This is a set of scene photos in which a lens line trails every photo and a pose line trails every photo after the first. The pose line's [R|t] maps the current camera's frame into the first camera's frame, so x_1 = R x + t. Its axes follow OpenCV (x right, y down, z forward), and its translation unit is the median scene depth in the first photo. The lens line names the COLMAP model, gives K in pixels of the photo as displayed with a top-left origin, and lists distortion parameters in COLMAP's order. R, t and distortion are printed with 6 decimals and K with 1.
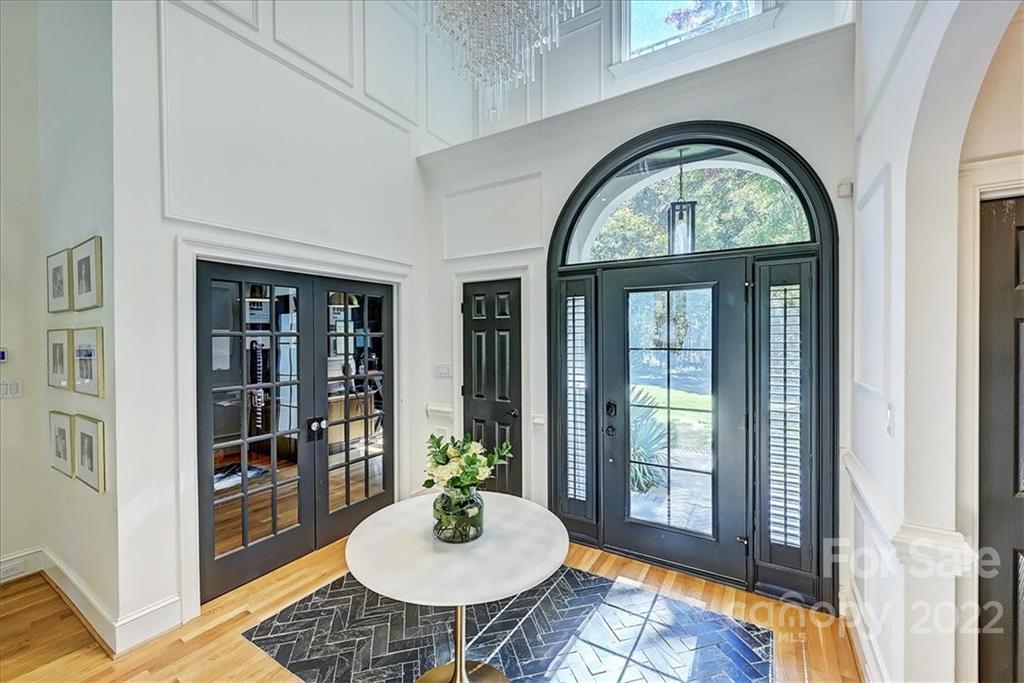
lens RADIAL K [[409.4, 0, 513.7], [0, 409.4, 340.8], [0, 0, 1]] dist [-0.002072, -0.000434]
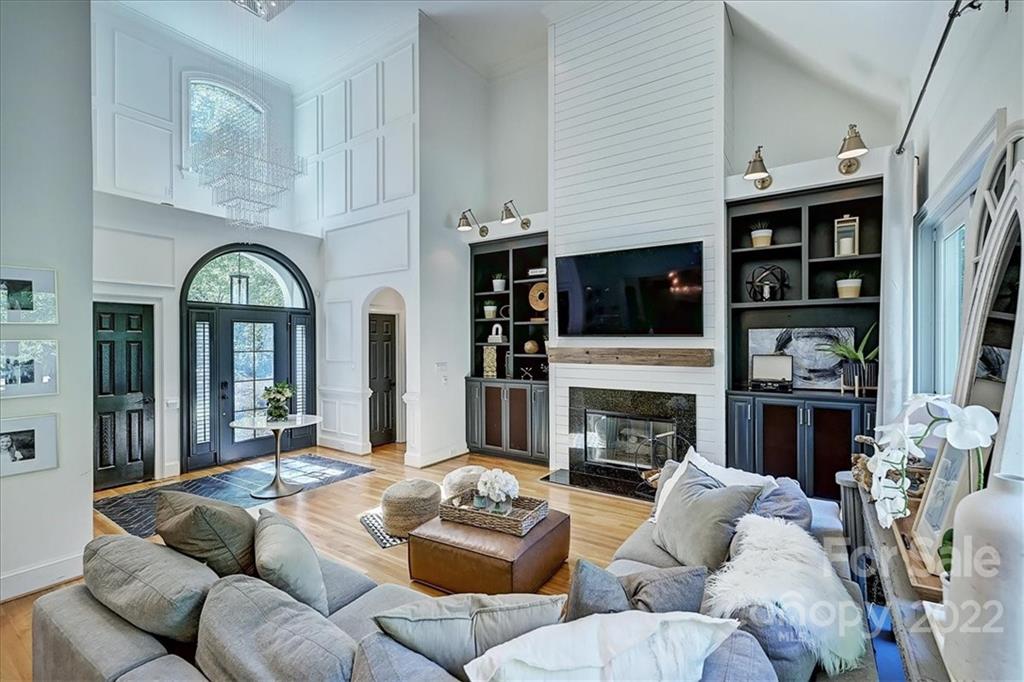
lens RADIAL K [[456.8, 0, 514.8], [0, 456.8, 339.0], [0, 0, 1]] dist [0.001308, -0.000785]
pose [[0.041166, 0.011119, 0.999090, -1.759683], [0.014293, 0.999829, -0.011716, 0.001933], [-0.999050, 0.014763, 0.041000, -0.375941]]
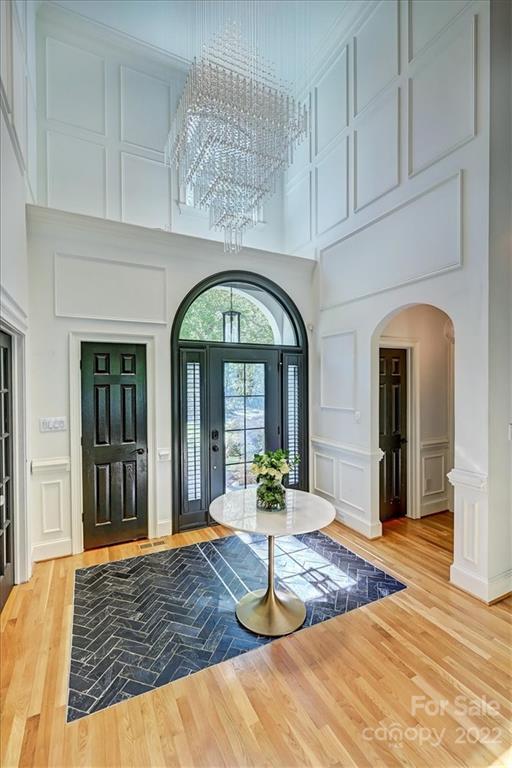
lens RADIAL K [[342.6, 0, 251.7], [0, 342.6, 384.4], [0, 0, 1]] dist [0.001308, -0.000785]
pose [[0.529784, -0.006527, 0.848108, -0.827572], [0.008102, 0.999964, 0.002635, -0.033396], [-0.848094, 0.005475, 0.529817, 0.175491]]
